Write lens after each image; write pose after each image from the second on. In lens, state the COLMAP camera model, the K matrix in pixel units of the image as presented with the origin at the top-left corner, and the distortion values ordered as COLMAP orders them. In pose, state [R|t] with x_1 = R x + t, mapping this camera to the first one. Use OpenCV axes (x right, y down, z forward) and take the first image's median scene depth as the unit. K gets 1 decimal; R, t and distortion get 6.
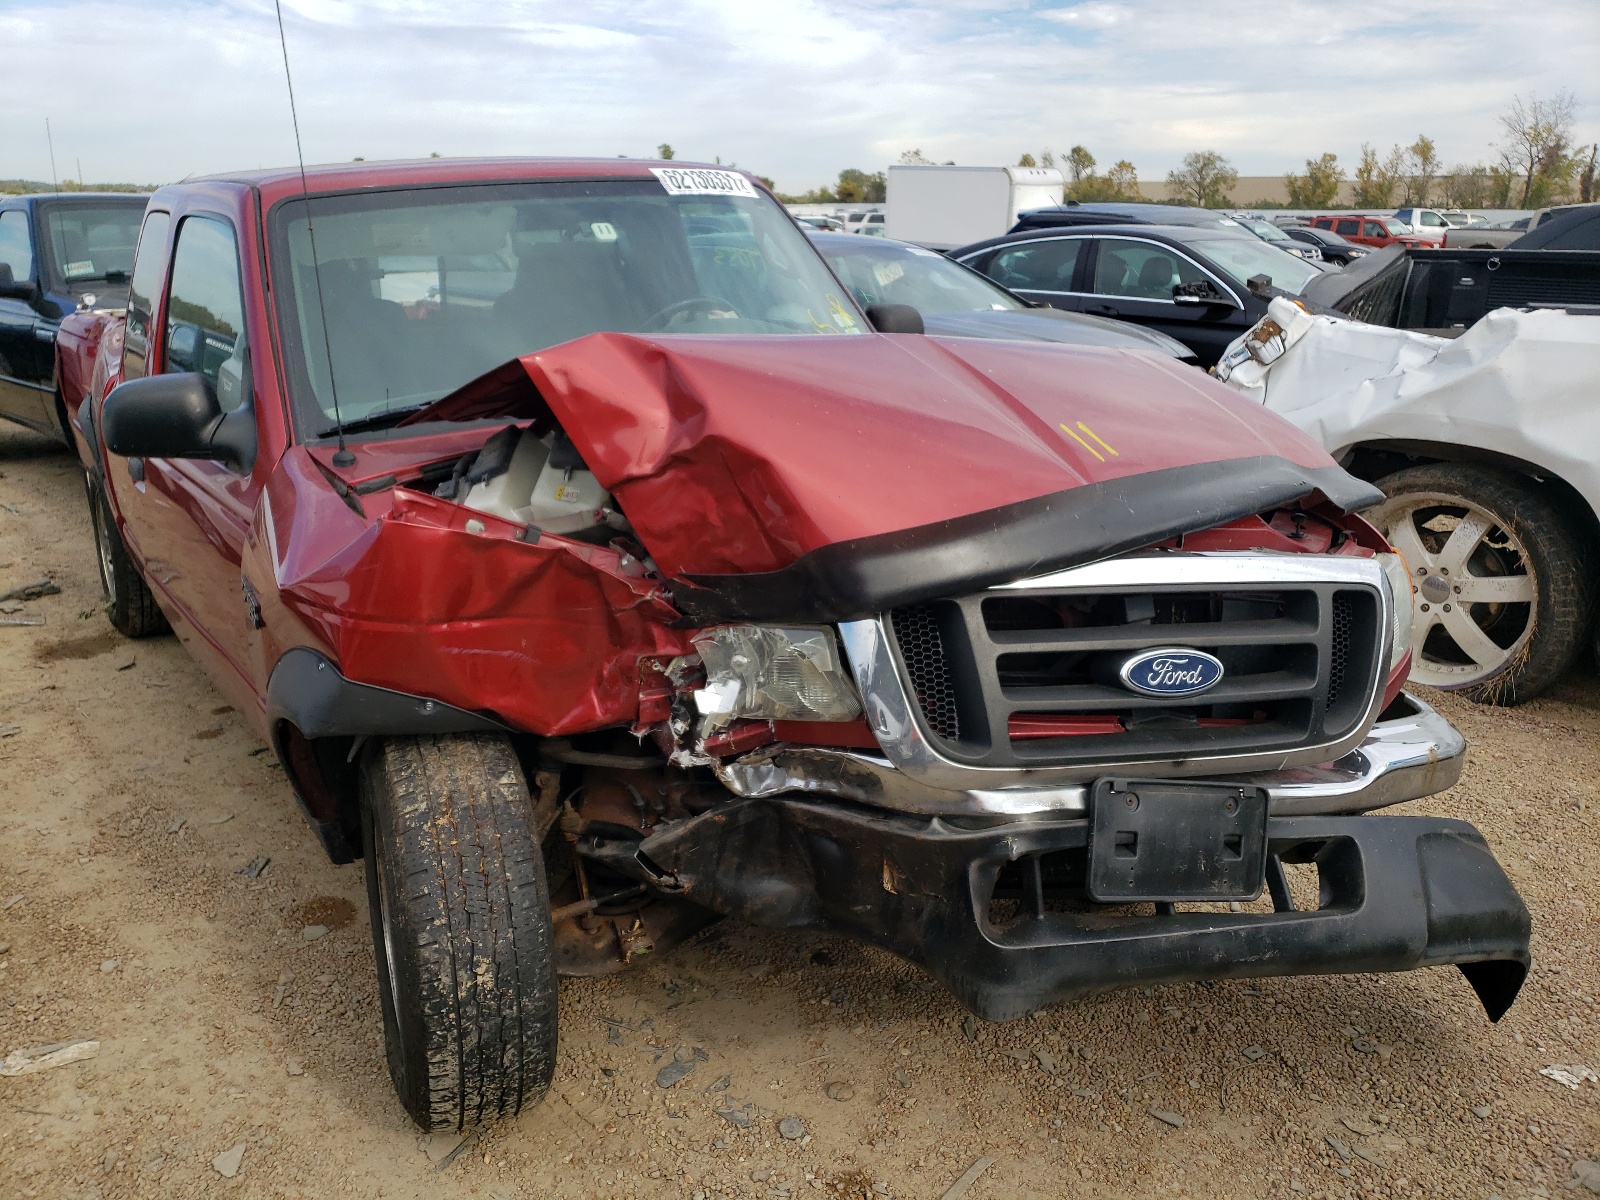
lens RADIAL K [[1285.5, 0, 793.6], [0, 1285.5, 591.9], [0, 0, 1]] dist [0.050450, -0.030836]
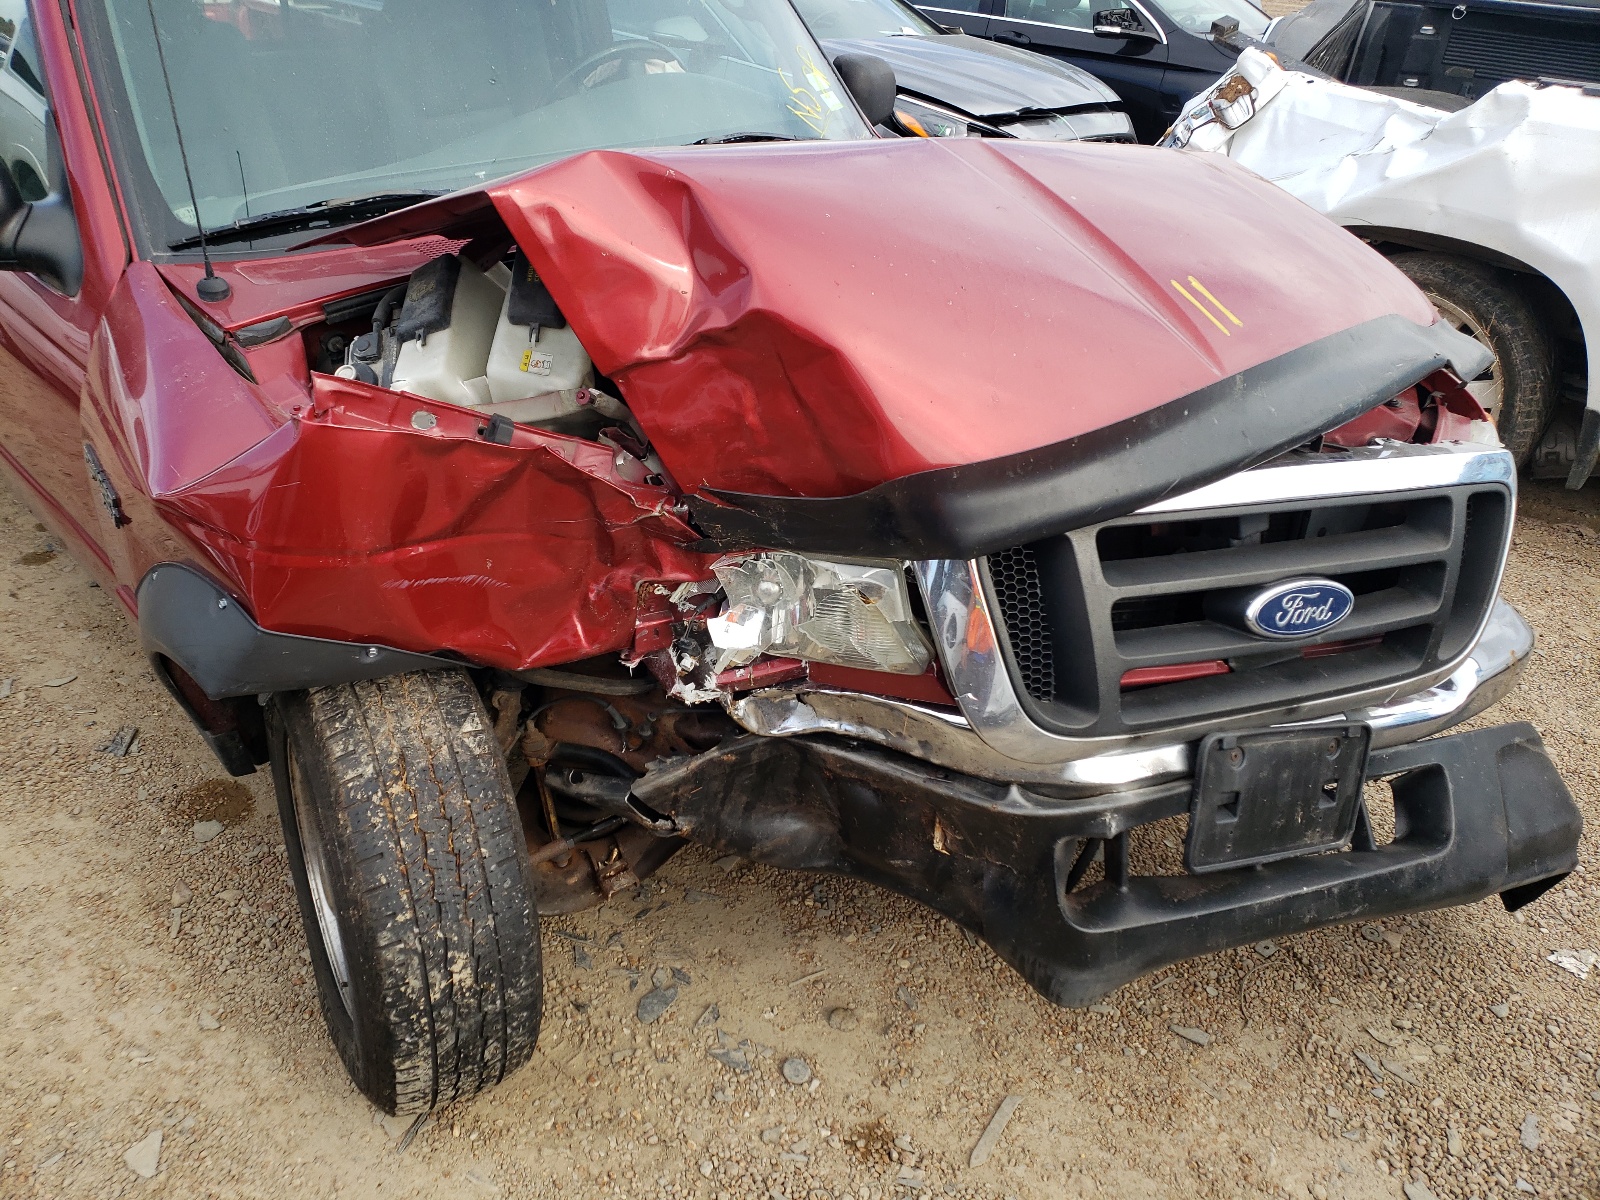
lens RADIAL K [[1285.5, 0, 790.9], [0, 1285.5, 610.2], [0, 0, 1]] dist [0.050450, -0.030836]
pose [[0.993242, -0.006508, 0.115879, -0.111531], [-0.019201, 0.975455, 0.219361, -0.098946], [-0.114462, -0.220104, 0.968738, 0.207774]]
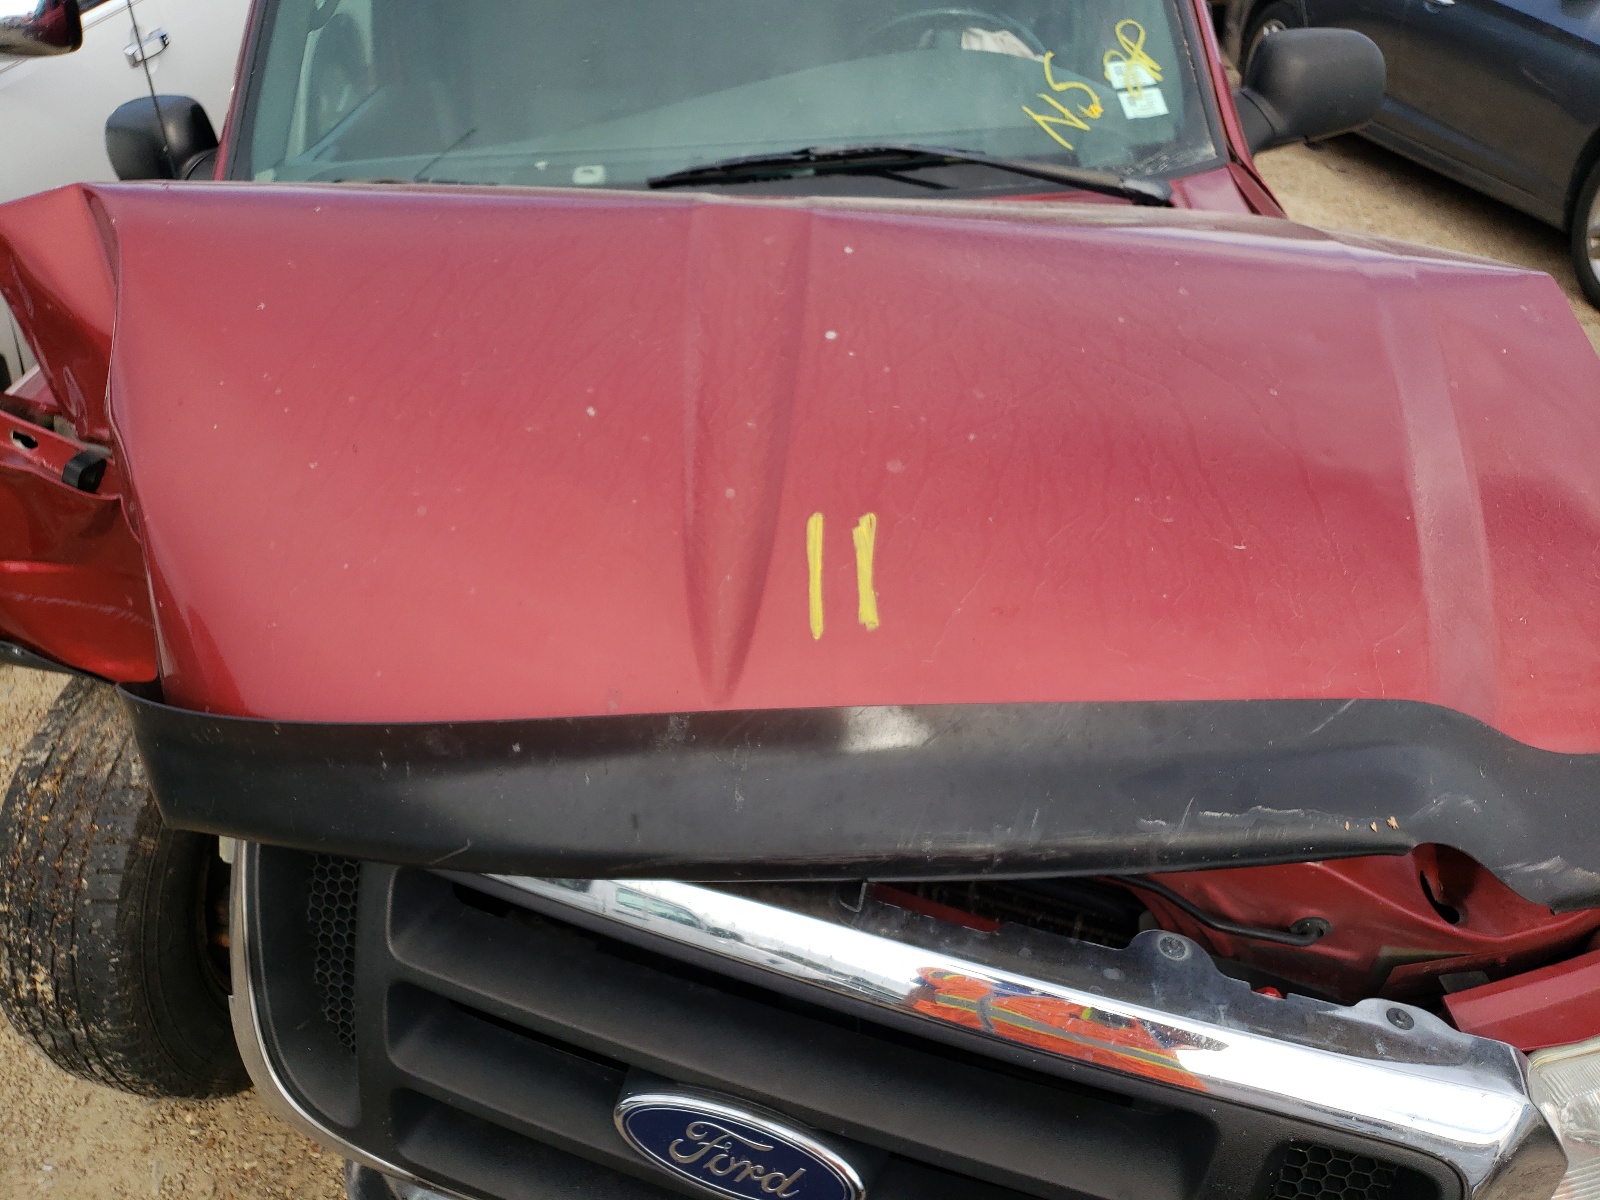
lens RADIAL K [[1285.5, 0, 806.1], [0, 1285.5, 594.8], [0, 0, 1]] dist [0.050450, -0.030836]
pose [[0.794047, 0.319343, -0.517213, 0.429740], [-0.155517, 0.929290, 0.335016, -0.246167], [0.587626, -0.185583, 0.787563, 0.609136]]
